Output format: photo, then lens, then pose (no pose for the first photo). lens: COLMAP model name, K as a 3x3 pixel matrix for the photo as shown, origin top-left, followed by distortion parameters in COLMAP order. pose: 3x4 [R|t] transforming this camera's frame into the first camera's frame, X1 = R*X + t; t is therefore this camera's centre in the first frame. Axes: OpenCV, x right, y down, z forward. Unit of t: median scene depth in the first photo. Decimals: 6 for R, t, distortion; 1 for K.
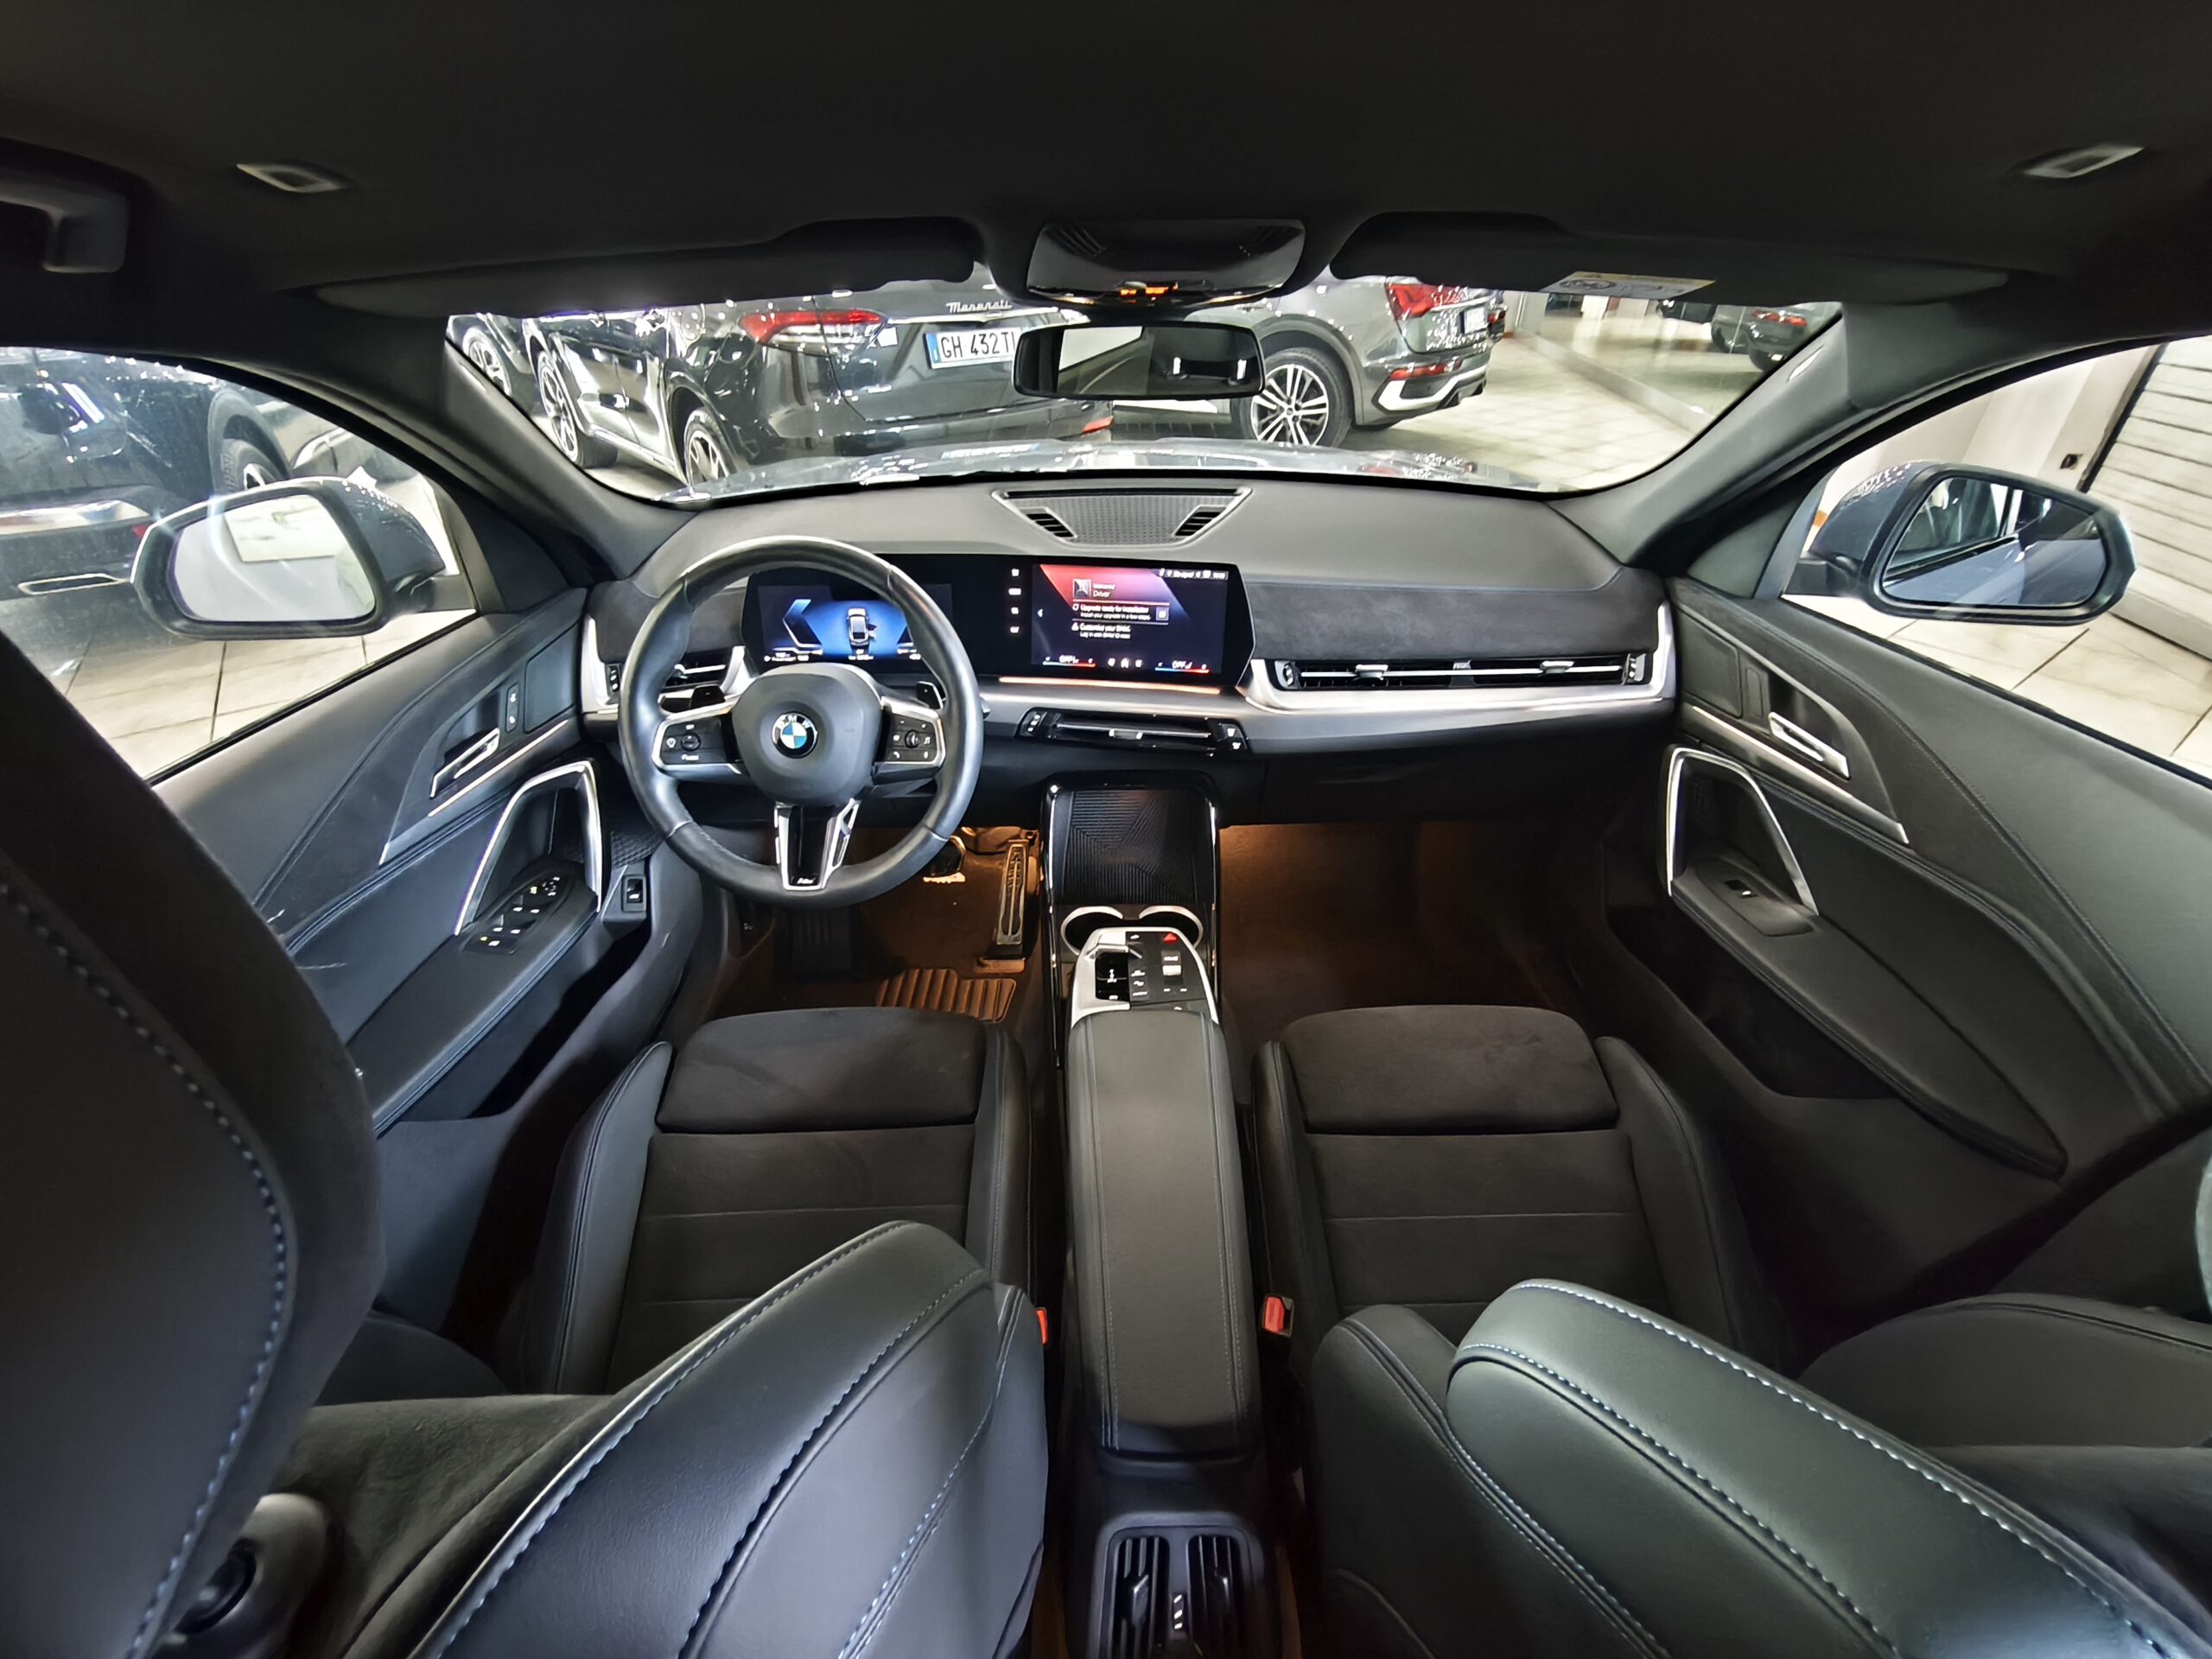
lens RADIAL K [[932.5, 0, 1112.7], [0, 932.5, 827.1], [0, 0, 1]] dist [-0.007863, 0.001289]
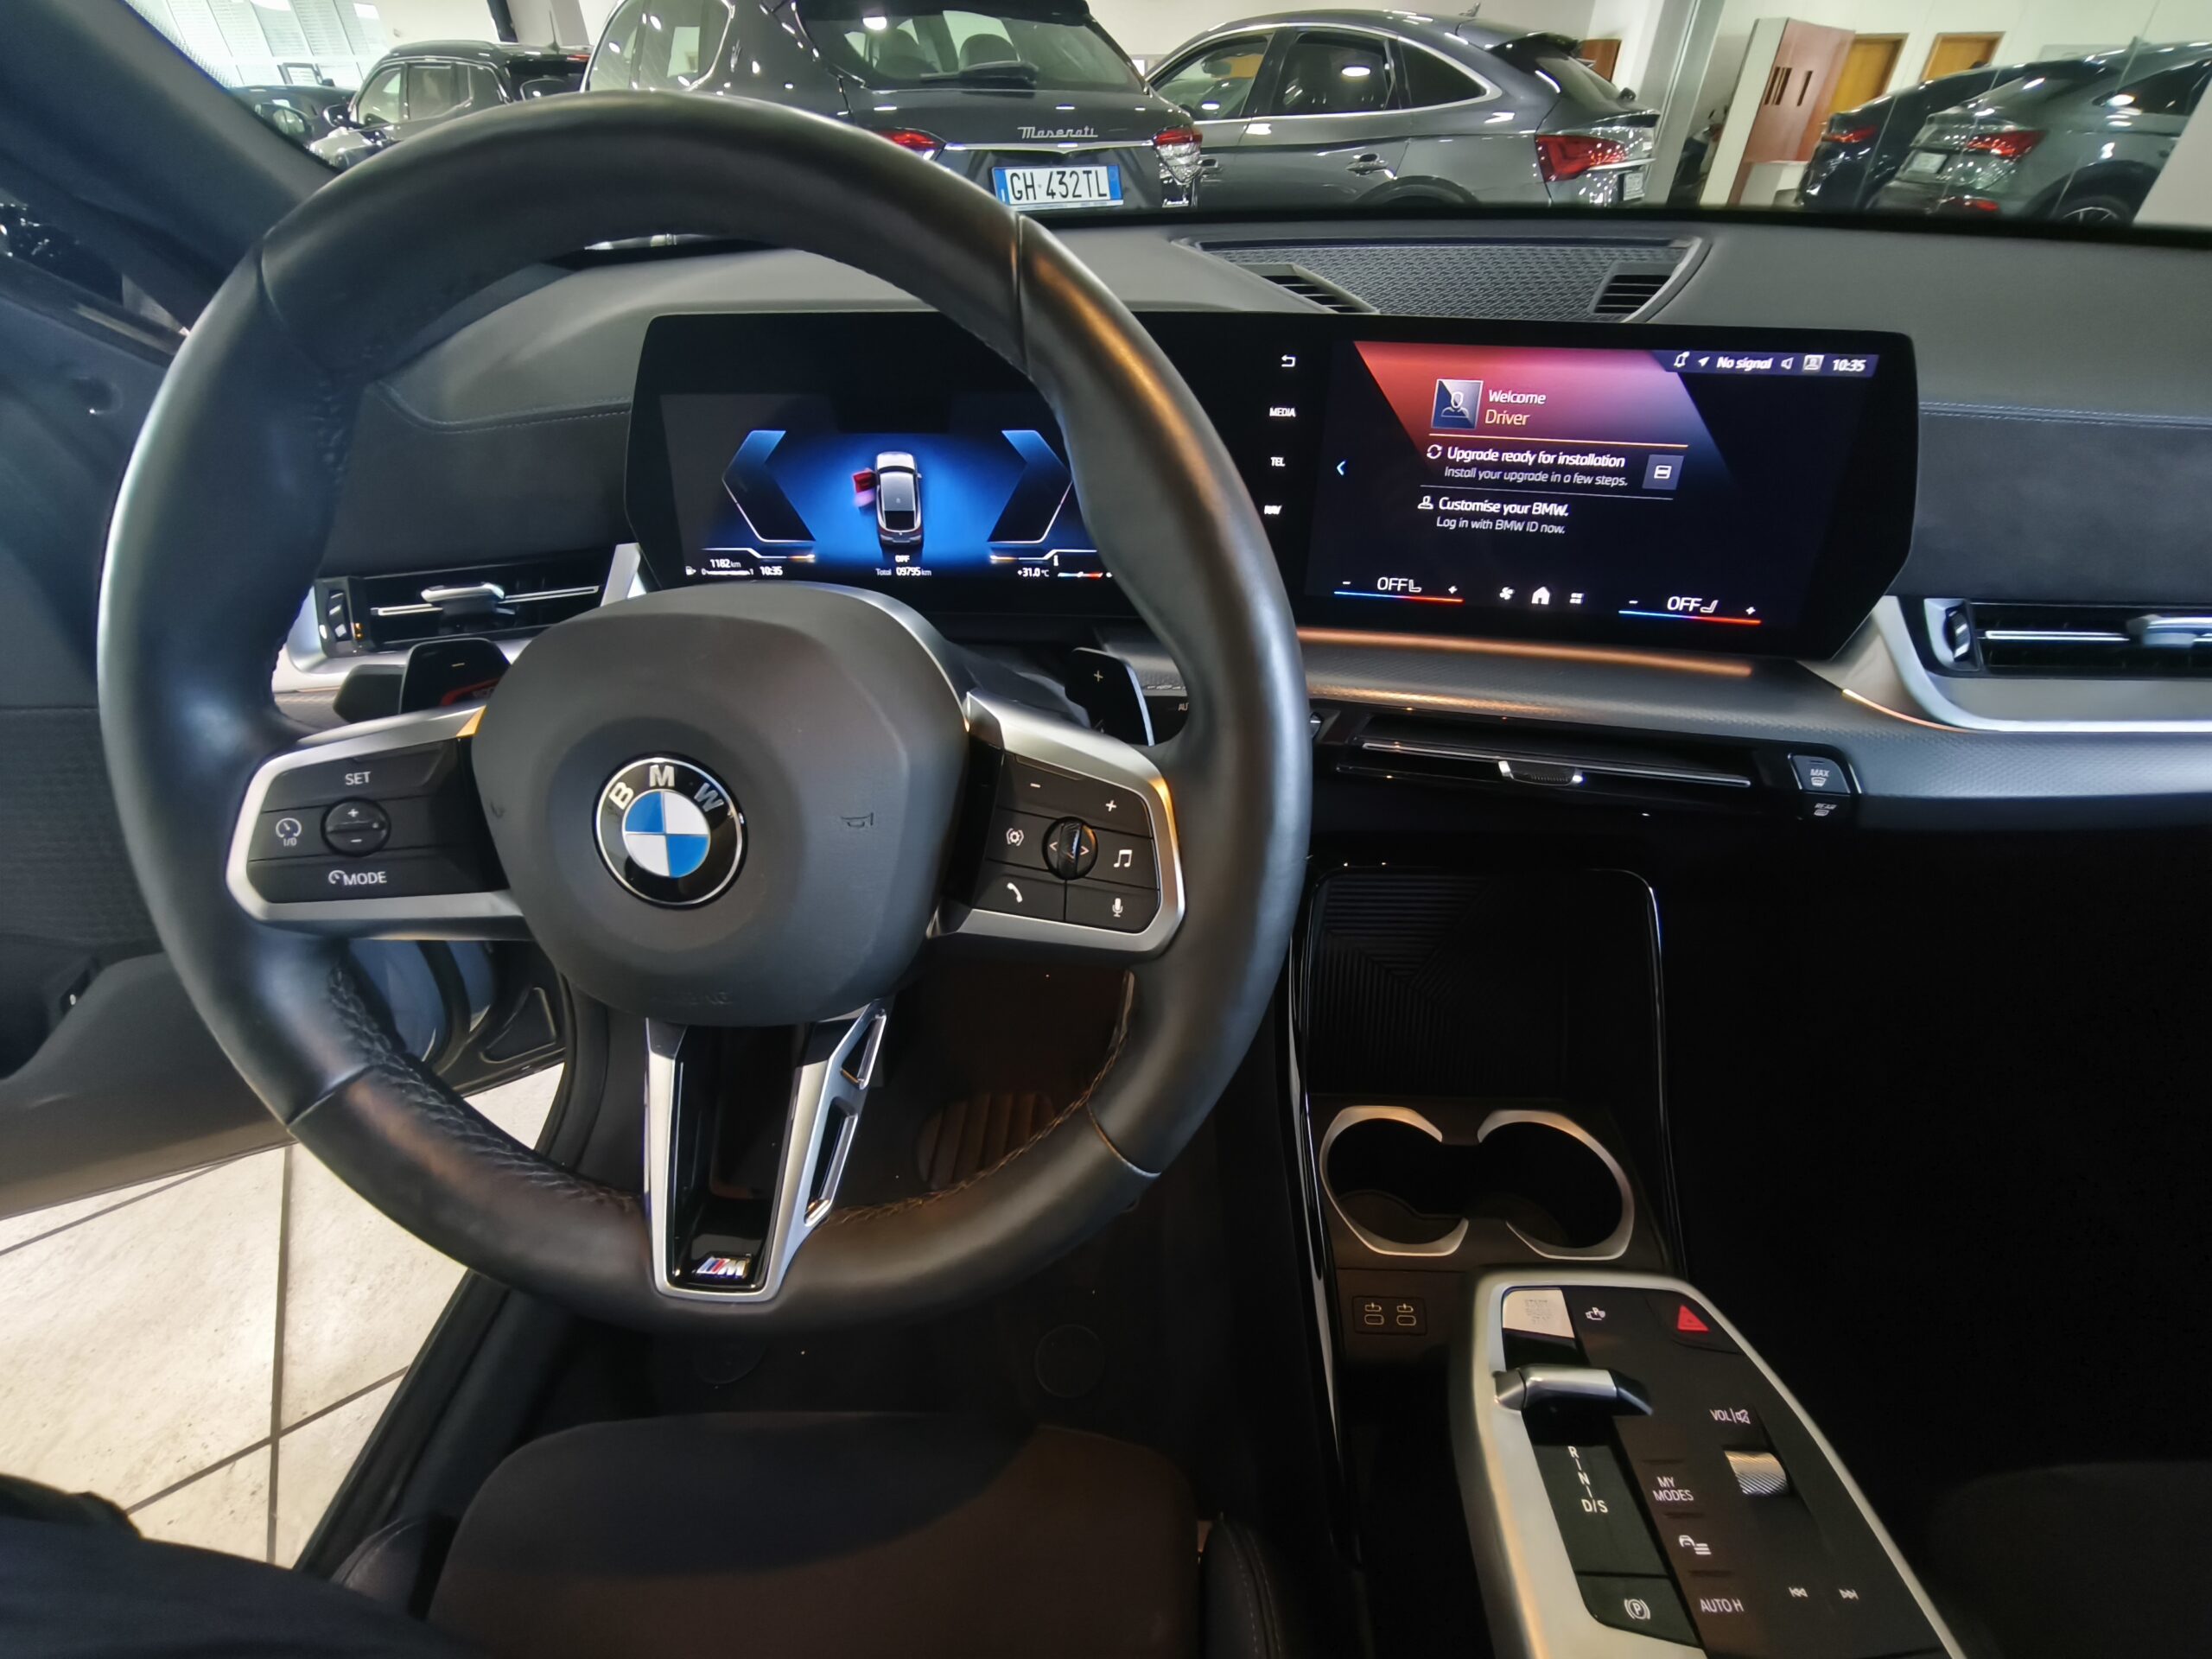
lens RADIAL K [[932.5, 0, 1109.5], [0, 932.5, 823.9], [0, 0, 1]] dist [-0.007863, 0.001289]
pose [[0.998512, 0.029286, -0.045996, -0.155154], [-0.026041, 0.997233, 0.069633, -0.100340], [0.047908, -0.068332, 0.996512, 0.579635]]
